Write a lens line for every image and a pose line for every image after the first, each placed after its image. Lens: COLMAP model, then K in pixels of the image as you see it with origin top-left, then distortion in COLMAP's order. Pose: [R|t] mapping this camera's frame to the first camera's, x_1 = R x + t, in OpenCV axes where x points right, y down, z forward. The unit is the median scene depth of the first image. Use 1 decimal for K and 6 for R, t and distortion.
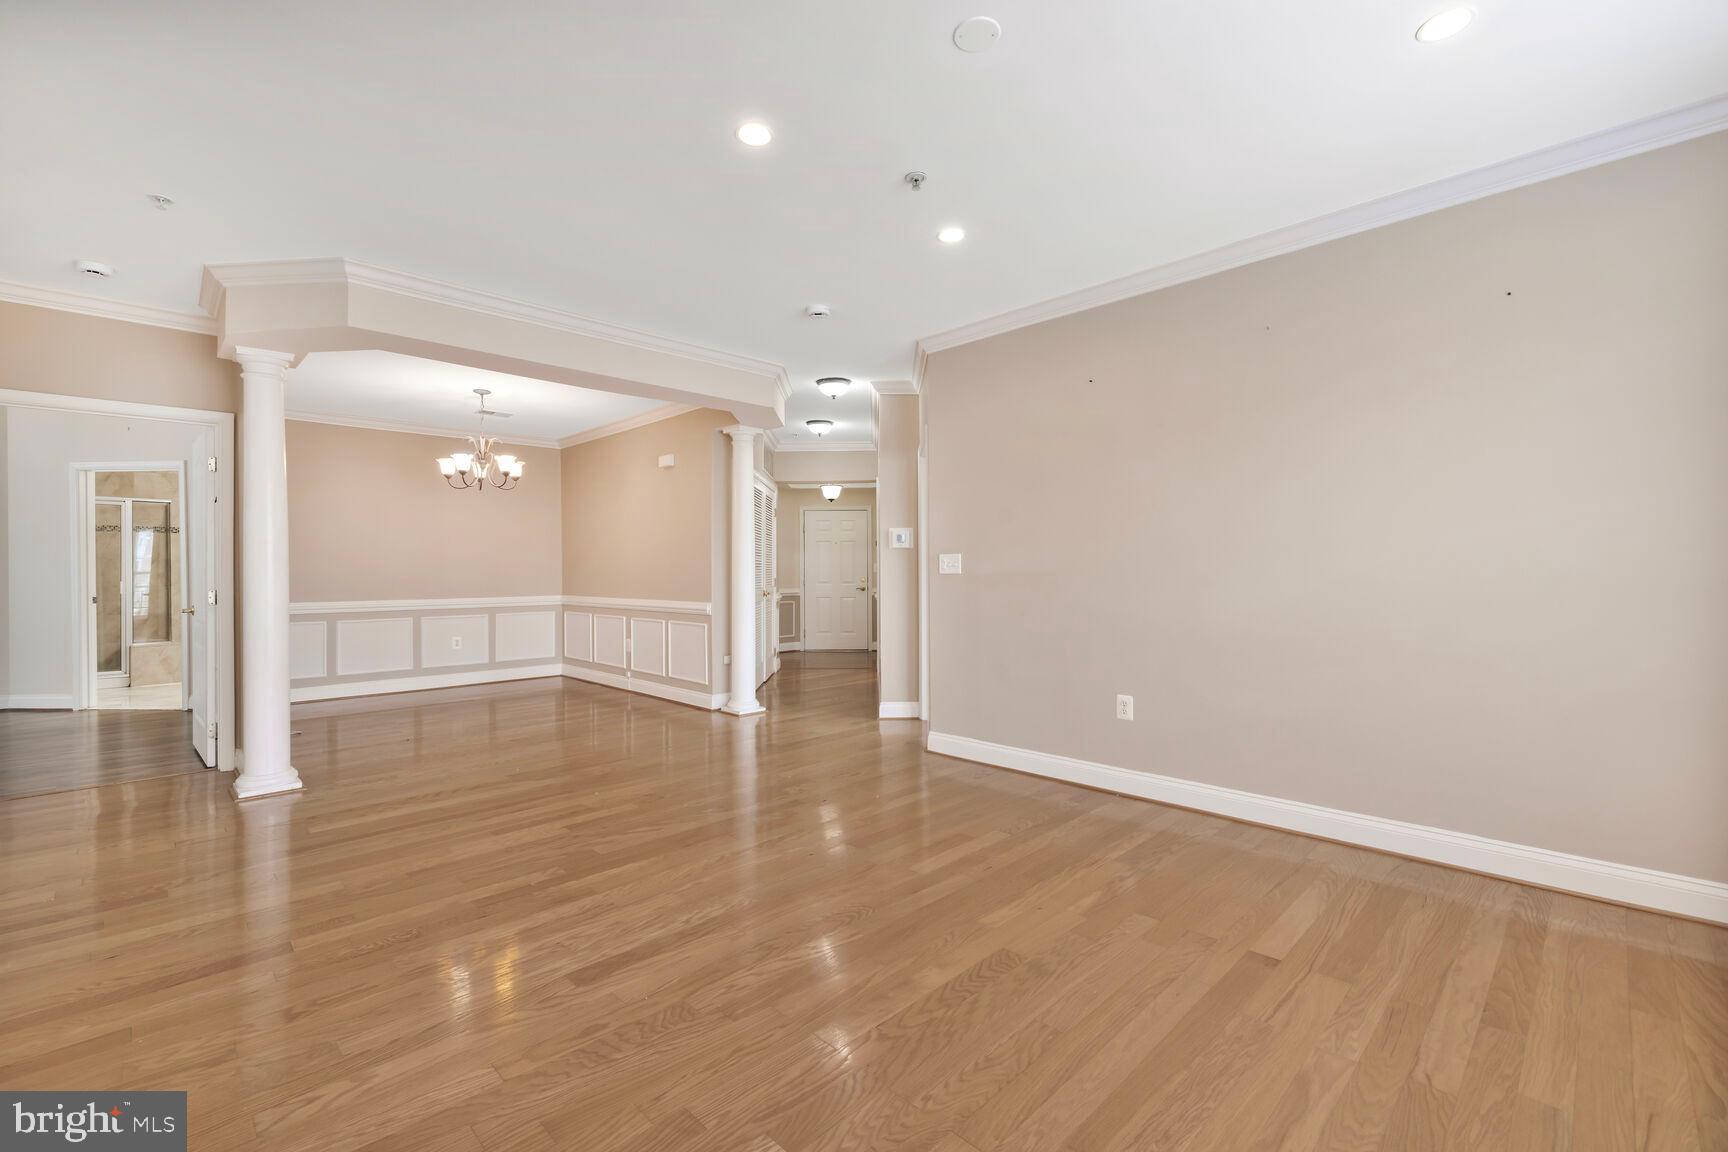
lens RADIAL K [[739.6, 0, 869.1], [0, 739.6, 571.7], [0, 0, 1]] dist [0.002312, -0.000069]
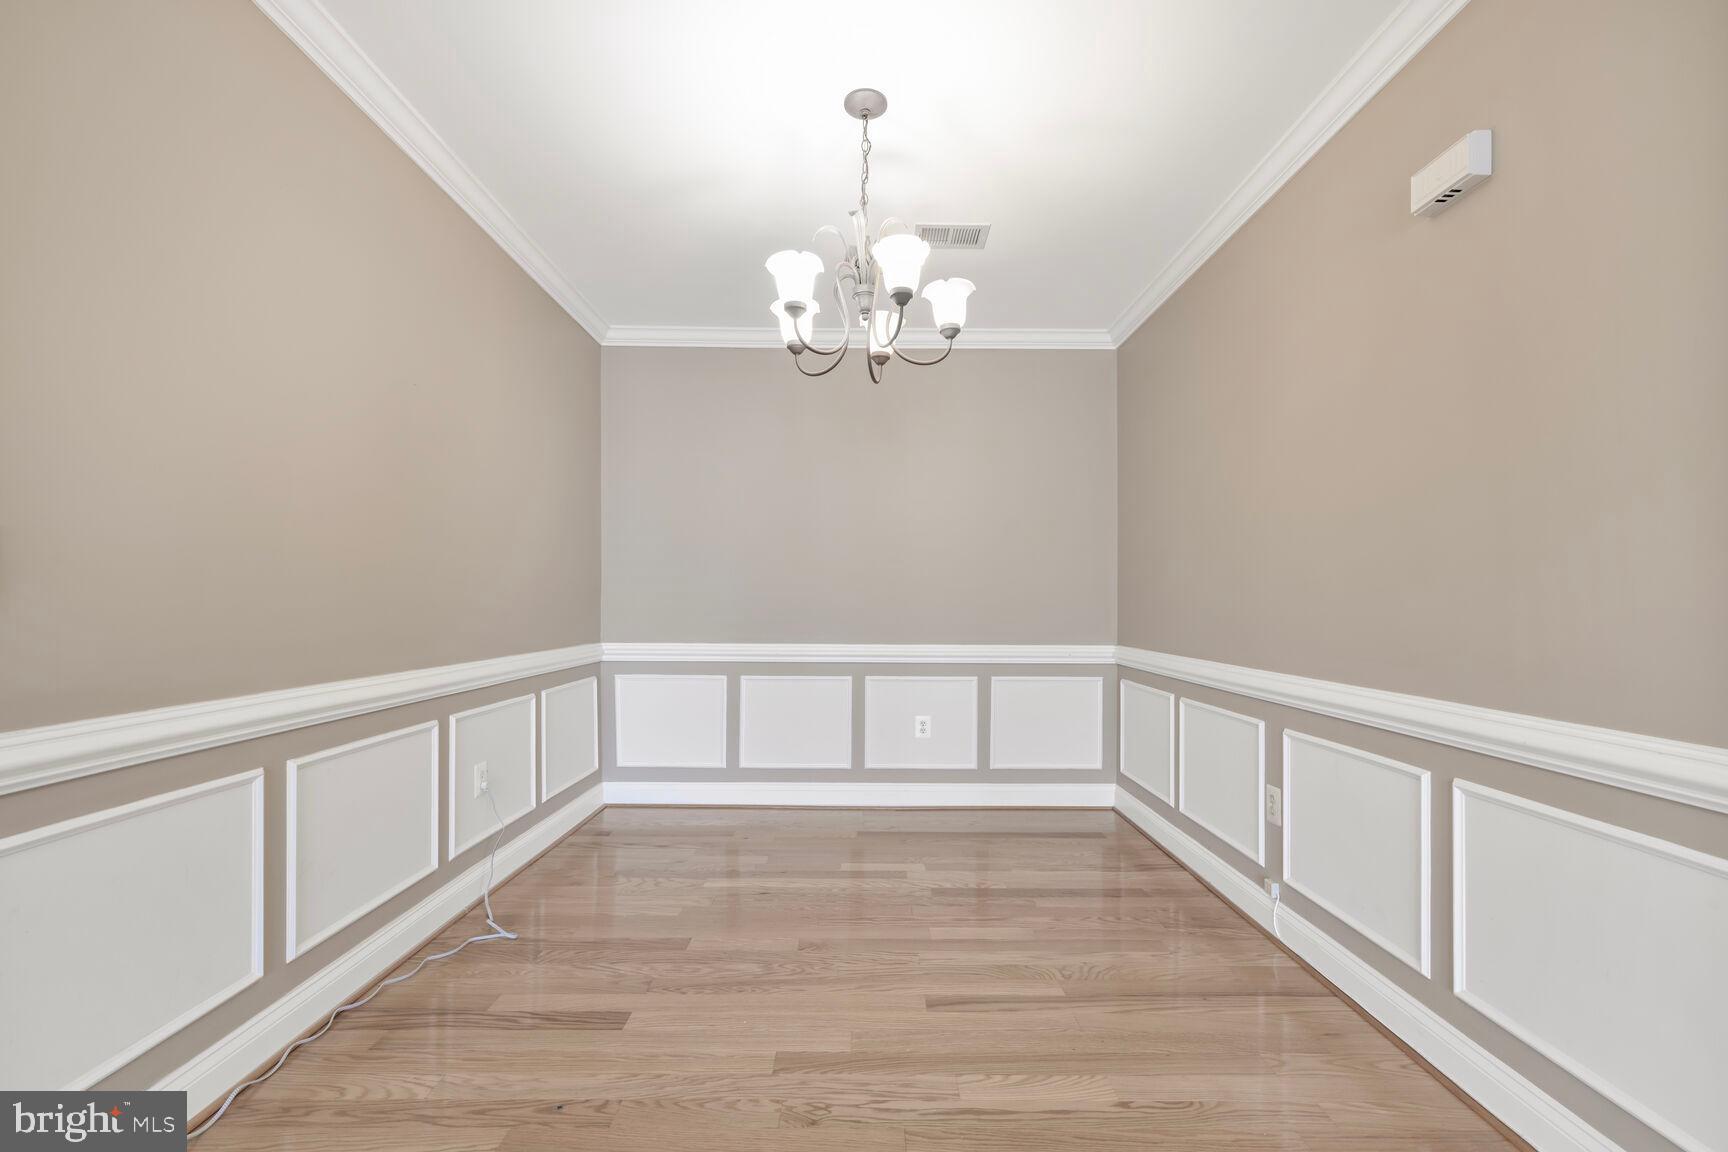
lens RADIAL K [[739.6, 0, 868.0], [0, 739.6, 604.1], [0, 0, 1]] dist [0.002312, -0.000069]
pose [[0.708400, 0.009023, -0.705753, -0.212150], [-0.011249, 0.999936, 0.001492, 0.006395], [0.705721, 0.006882, 0.708456, 0.607684]]
